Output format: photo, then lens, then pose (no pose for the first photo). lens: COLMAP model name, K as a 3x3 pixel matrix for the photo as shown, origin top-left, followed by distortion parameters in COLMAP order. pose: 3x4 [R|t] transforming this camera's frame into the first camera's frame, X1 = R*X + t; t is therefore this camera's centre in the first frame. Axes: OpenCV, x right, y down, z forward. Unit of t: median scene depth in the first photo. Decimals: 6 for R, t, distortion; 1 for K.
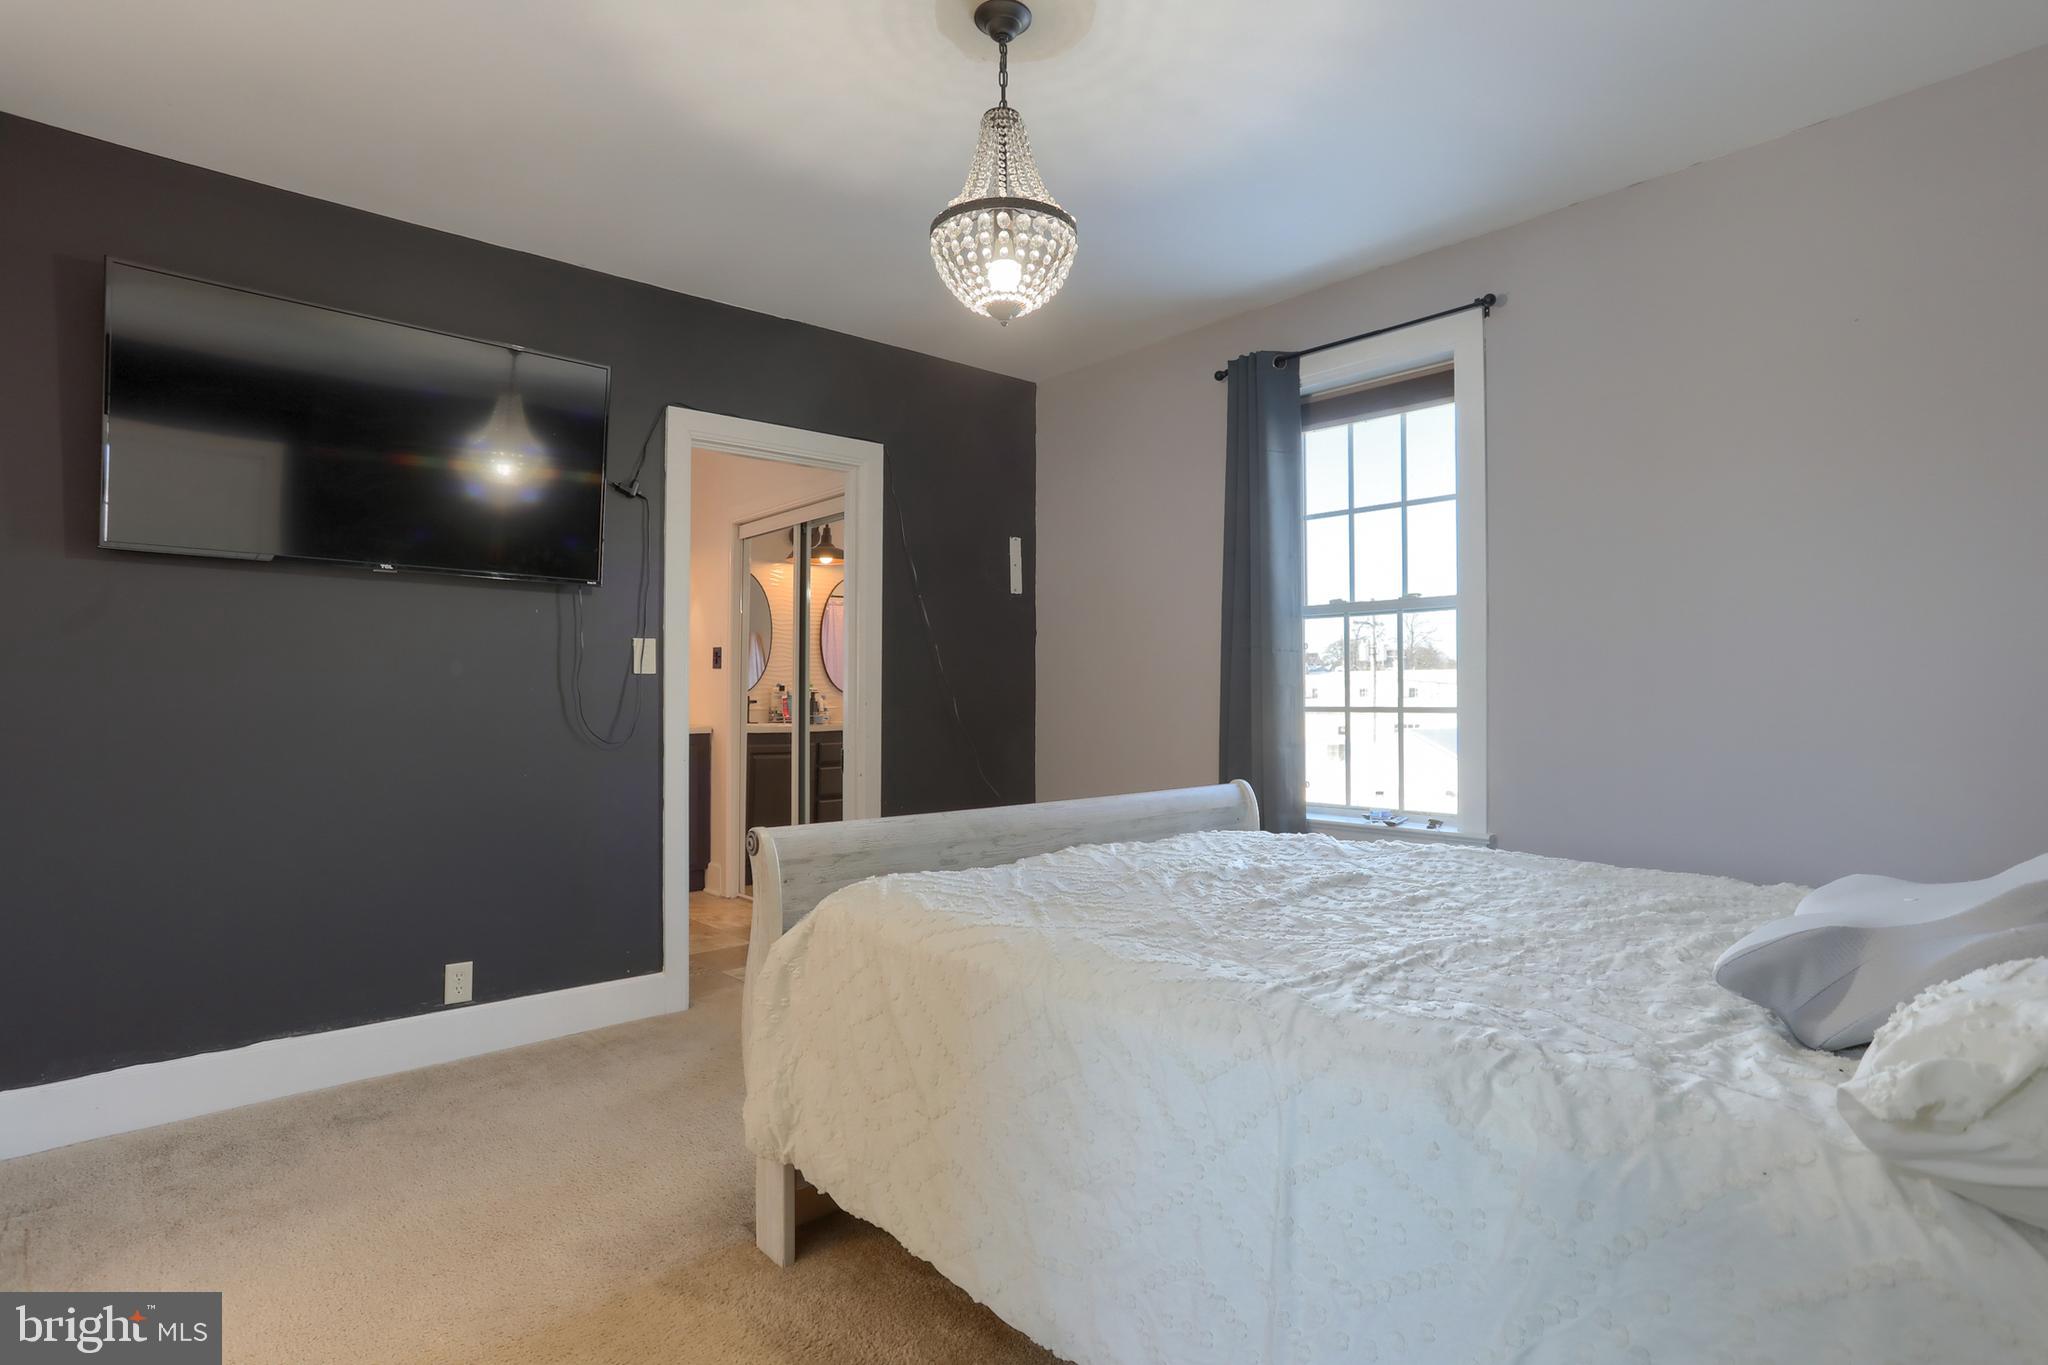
lens RADIAL K [[930.8, 0, 1024.0], [0, 930.8, 682.5], [0, 0, 1]] dist [-0.062132, 0.000079]
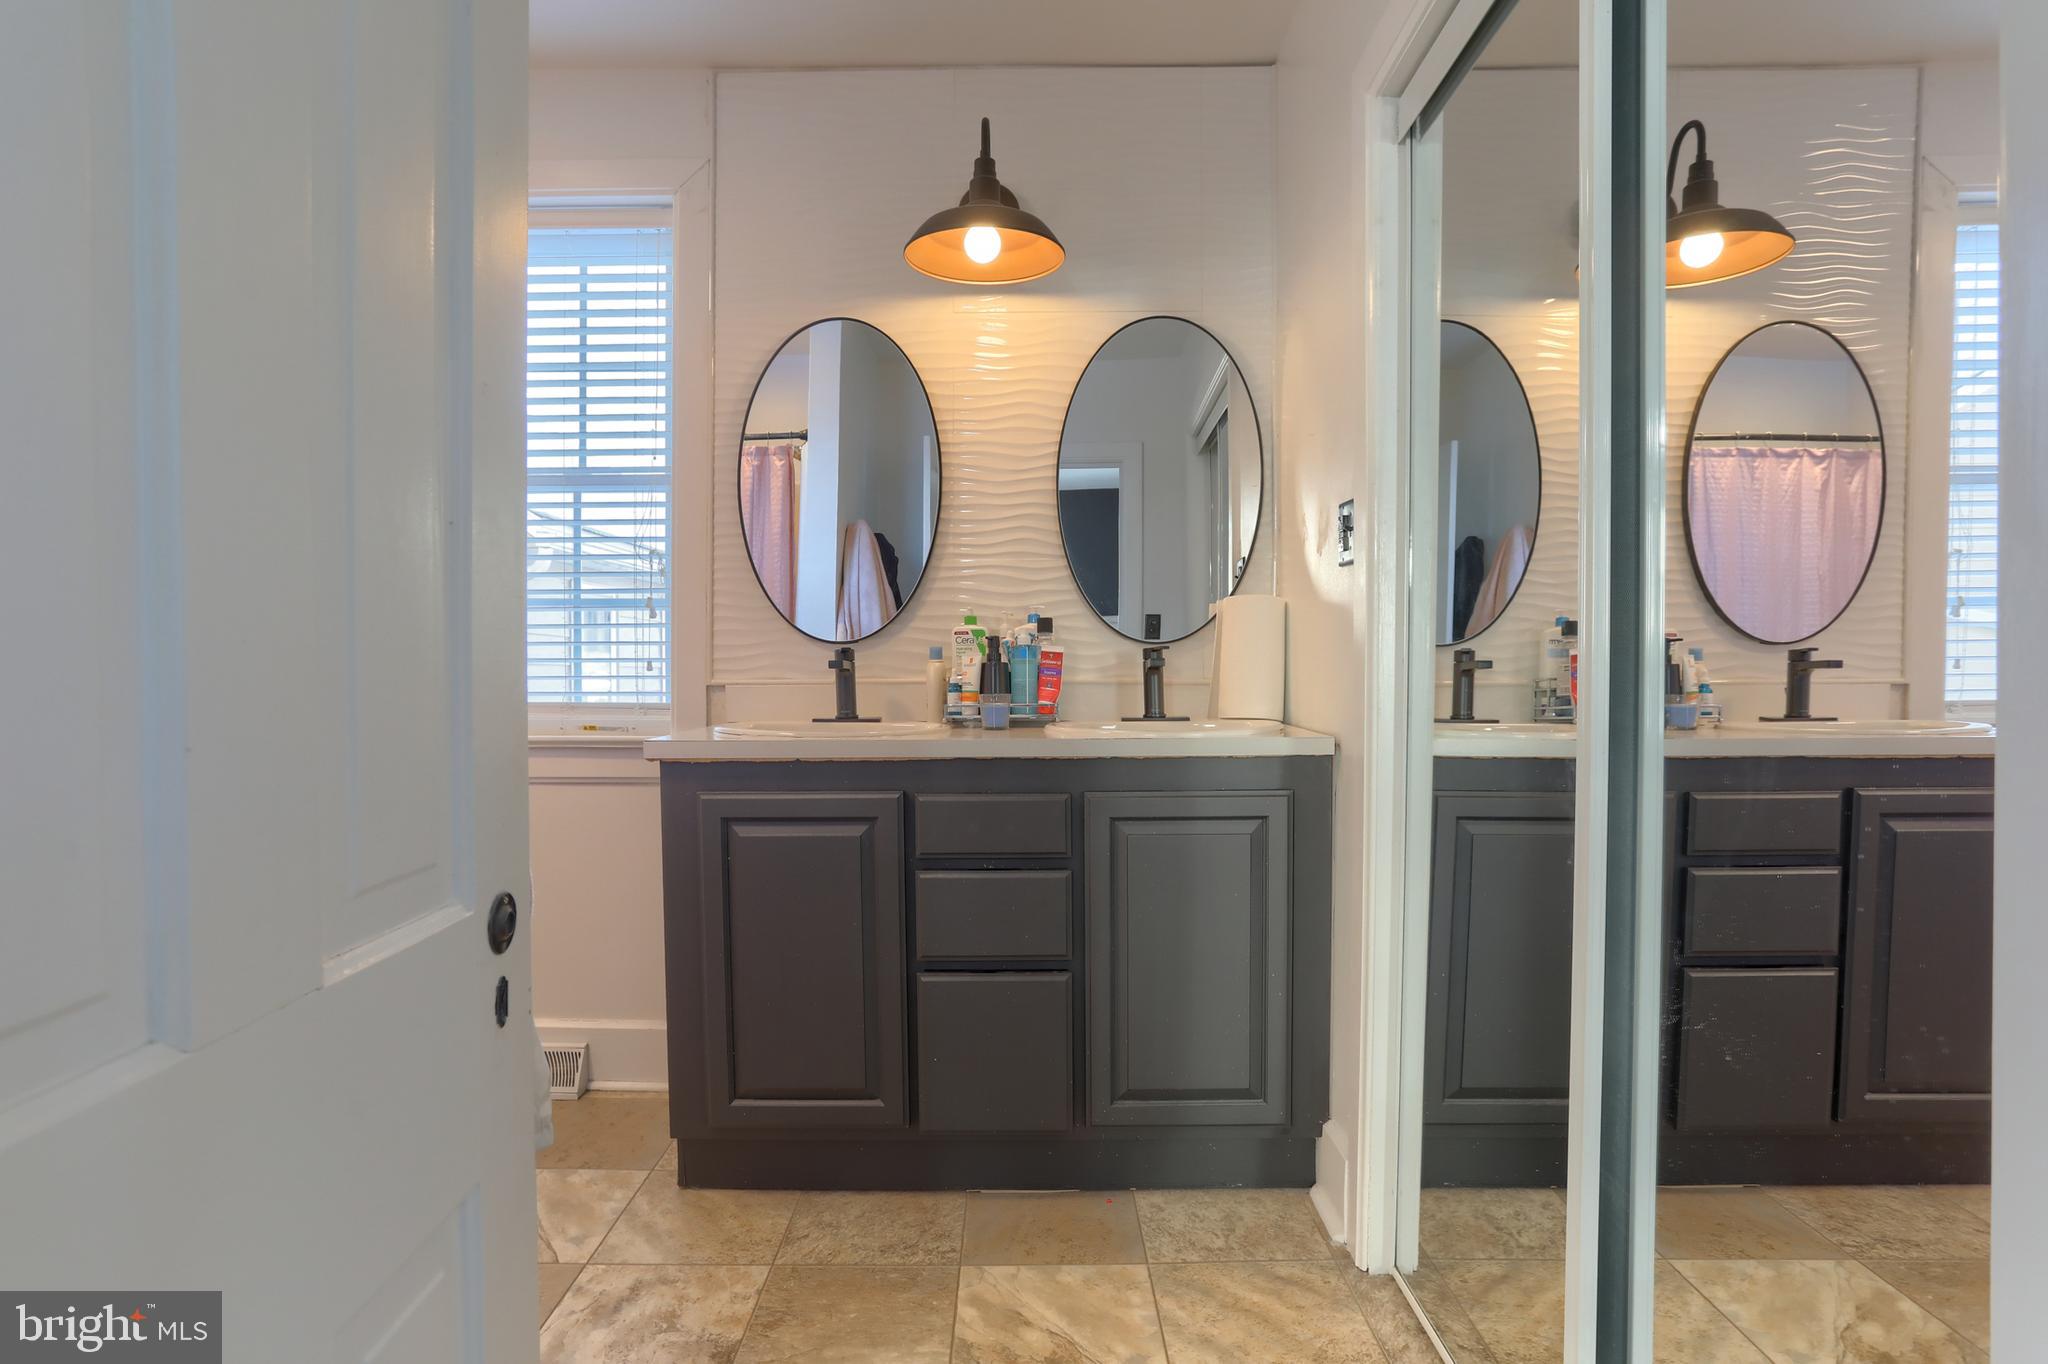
lens RADIAL K [[1051.2, 0, 1024.0], [0, 1051.2, 682.0], [0, 0, 1]] dist [-0.053747, 0.031482]
pose [[0.725314, -0.003531, -0.688409, -0.121619], [0.007054, 0.999972, 0.002303, 0.022280], [0.688382, -0.006527, 0.725319, 0.499348]]
